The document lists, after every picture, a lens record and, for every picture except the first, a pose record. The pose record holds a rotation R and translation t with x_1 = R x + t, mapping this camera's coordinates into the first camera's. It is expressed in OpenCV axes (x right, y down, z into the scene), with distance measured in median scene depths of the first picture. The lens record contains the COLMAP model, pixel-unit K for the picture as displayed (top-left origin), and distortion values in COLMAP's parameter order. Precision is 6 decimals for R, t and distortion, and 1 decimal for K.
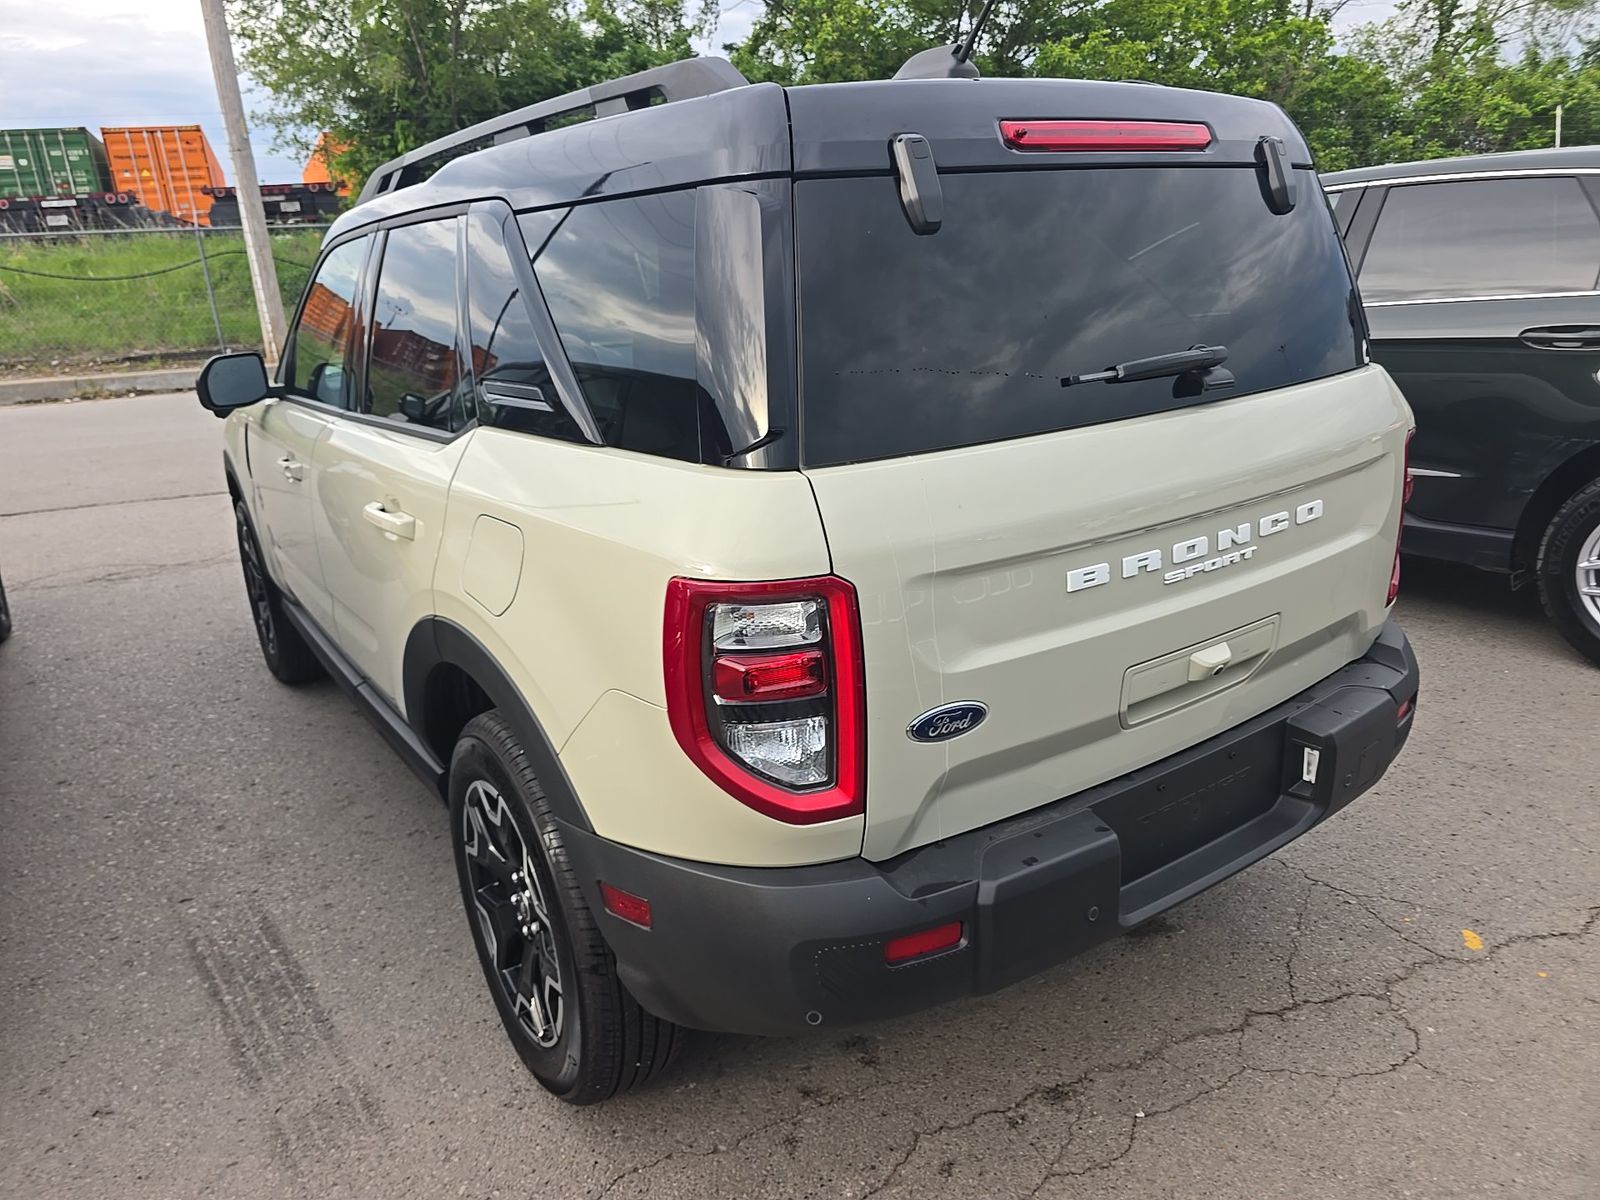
lens RADIAL K [[1047.5, 0, 800.0], [0, 1047.5, 600.0], [0, 0, 1]] dist [0.037275, -0.034294]
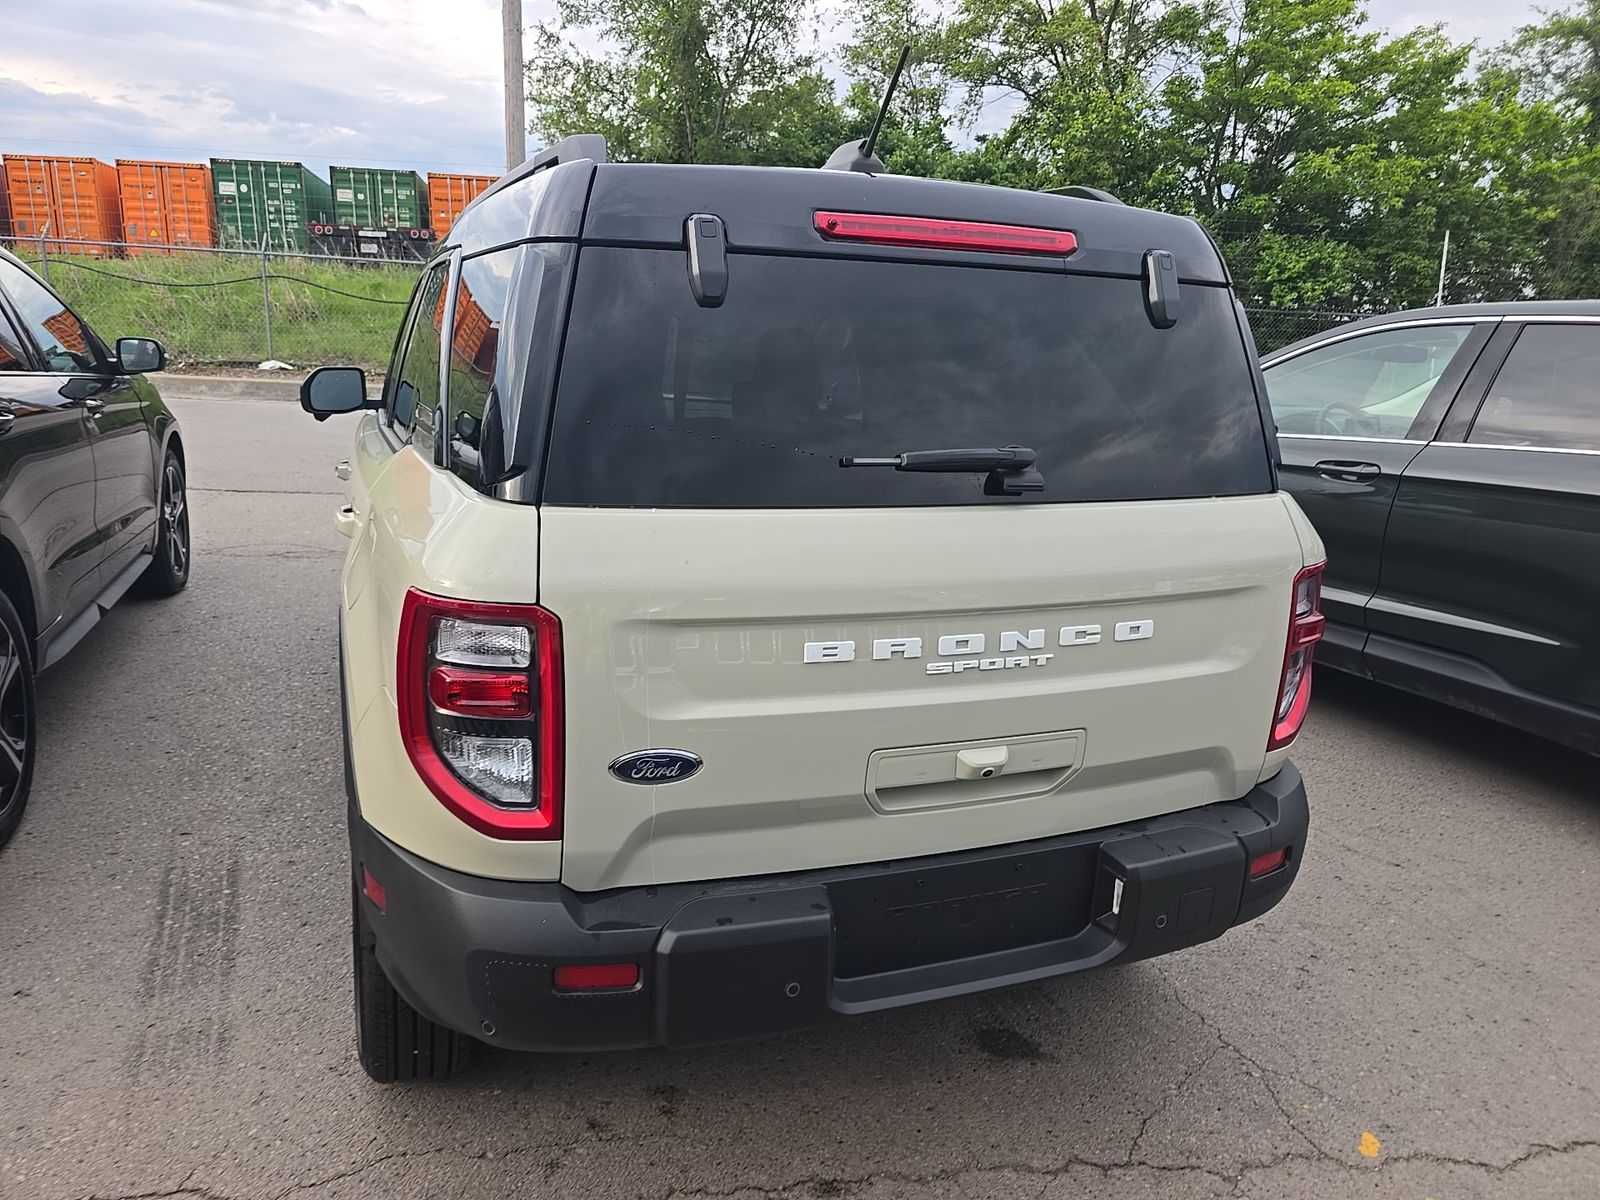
lens RADIAL K [[1047.5, 0, 800.0], [0, 1047.5, 600.0], [0, 0, 1]] dist [0.037275, -0.034294]
pose [[0.969683, 0.146953, -0.195241, 0.315073], [-0.159583, 0.985890, -0.050531, -0.011439], [0.185061, 0.080156, 0.979453, 0.000358]]
